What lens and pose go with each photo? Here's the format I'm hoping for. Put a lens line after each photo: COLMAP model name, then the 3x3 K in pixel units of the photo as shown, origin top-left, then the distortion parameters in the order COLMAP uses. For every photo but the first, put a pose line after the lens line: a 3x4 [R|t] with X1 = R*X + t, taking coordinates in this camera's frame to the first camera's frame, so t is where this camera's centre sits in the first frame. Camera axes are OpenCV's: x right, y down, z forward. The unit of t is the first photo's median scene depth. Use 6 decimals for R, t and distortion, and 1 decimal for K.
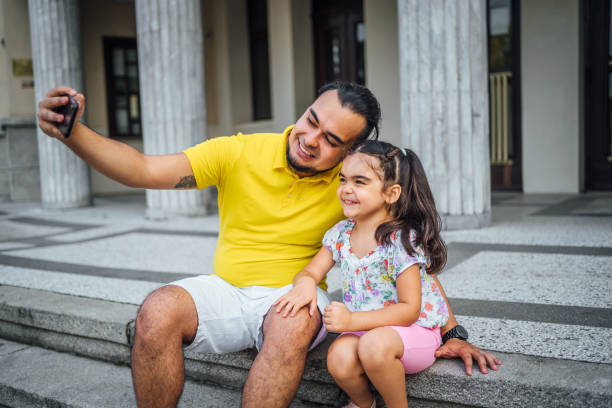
lens RADIAL K [[655.6, 0, 297.3], [0, 655.6, 202.7], [0, 0, 1]] dist [-0.002097, 0.056029]
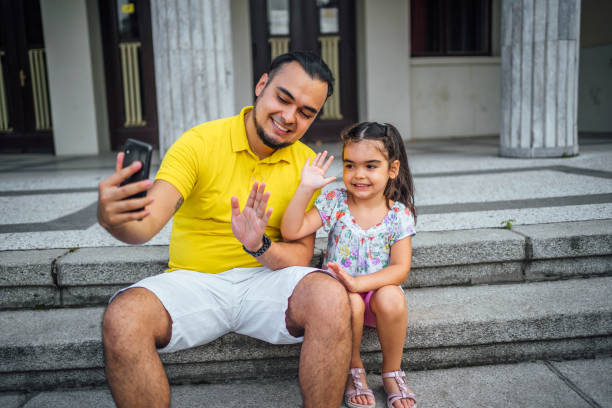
lens RADIAL K [[625.4, 0, 303.2], [0, 625.4, 202.5], [0, 0, 1]] dist [-0.047089, 0.190340]
pose [[0.818847, -0.072671, 0.569392, -0.258924], [0.046607, 0.997096, 0.060233, 0.032792], [-0.572116, -0.022784, 0.819856, 0.027570]]
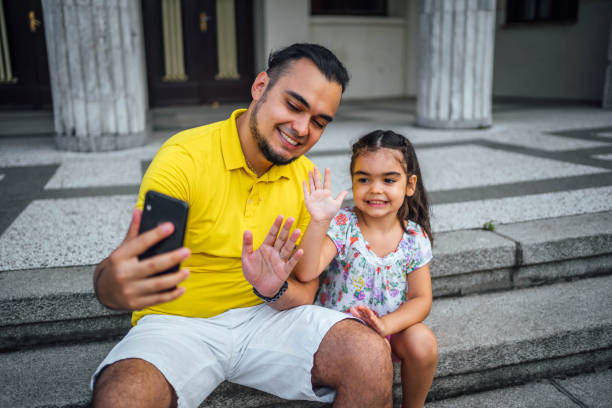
lens RADIAL K [[625.4, 0, 303.2], [0, 625.4, 202.5], [0, 0, 1]] dist [-0.047089, 0.190340]
pose [[0.686757, -0.135587, 0.714130, -0.272776], [0.041614, 0.988172, 0.147598, -0.008298], [-0.725695, -0.071646, 0.684276, 0.134459]]
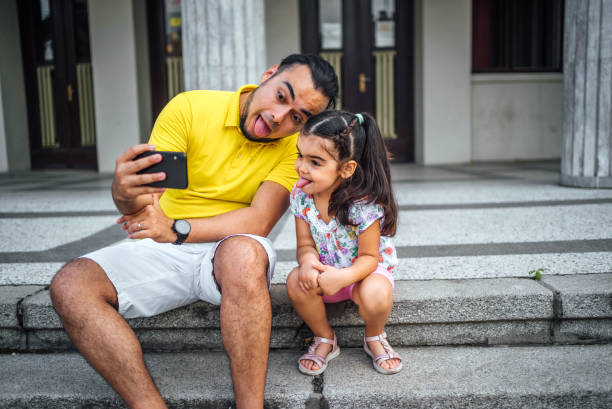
lens RADIAL K [[651.5, 0, 312.0], [0, 651.5, 204.5], [0, 0, 1]] dist [-0.050842, 0.204202]
pose [[0.868413, -0.038813, 0.494321, -0.188146], [0.026582, 0.999142, 0.031753, 0.020567], [-0.495129, -0.014435, 0.868699, 0.032949]]
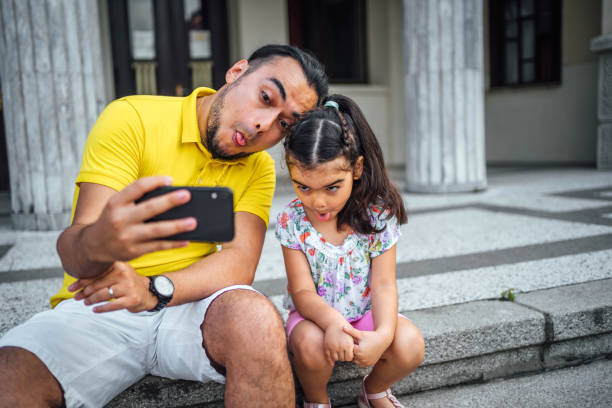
lens RADIAL K [[637.0, 0, 306.0], [0, 637.0, 204.0], [0, 0, 1]] dist [-0.011404, 0.104854]
pose [[0.663207, -0.072141, 0.744951, -0.222539], [0.074137, 0.996781, 0.030525, 0.005808], [-0.744755, 0.034984, 0.666421, 0.180904]]
